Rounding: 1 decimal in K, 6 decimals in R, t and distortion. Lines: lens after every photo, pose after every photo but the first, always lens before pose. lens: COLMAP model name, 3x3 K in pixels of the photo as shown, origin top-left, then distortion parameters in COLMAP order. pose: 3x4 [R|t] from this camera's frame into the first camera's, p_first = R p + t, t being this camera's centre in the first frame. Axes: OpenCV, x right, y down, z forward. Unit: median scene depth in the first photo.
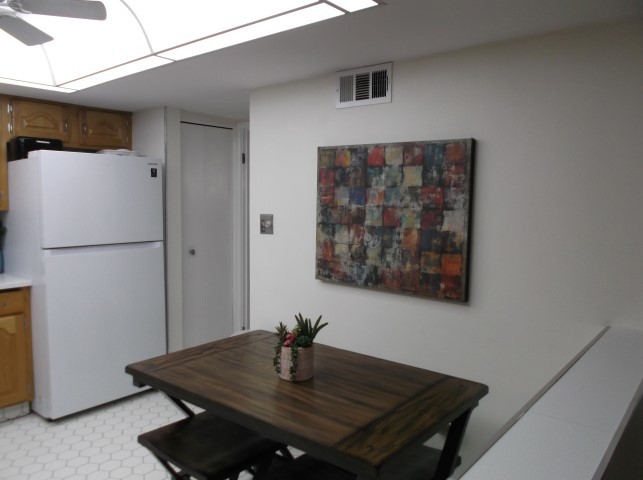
lens RADIAL K [[505.4, 0, 319.2], [0, 505.4, 228.7], [0, 0, 1]] dist [-0.016374, -0.005365]
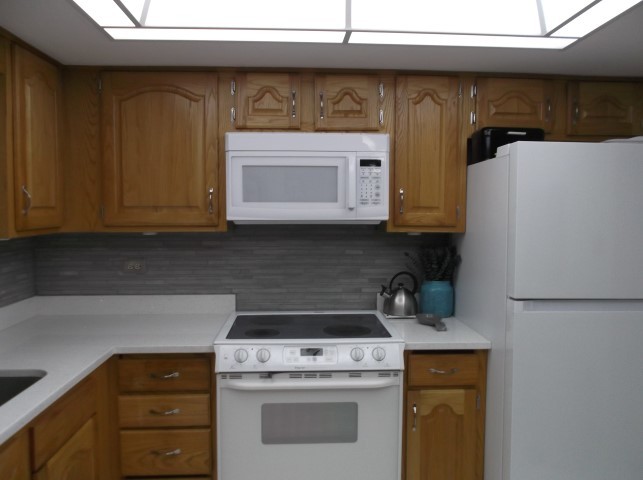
lens RADIAL K [[505.4, 0, 319.2], [0, 505.4, 228.7], [0, 0, 1]] dist [-0.016374, -0.005365]
pose [[0.675479, 0.036929, -0.736454, -0.223739], [-0.054478, 0.998515, 0.000103, -0.030935], [0.735364, 0.040051, 0.676488, 0.350437]]
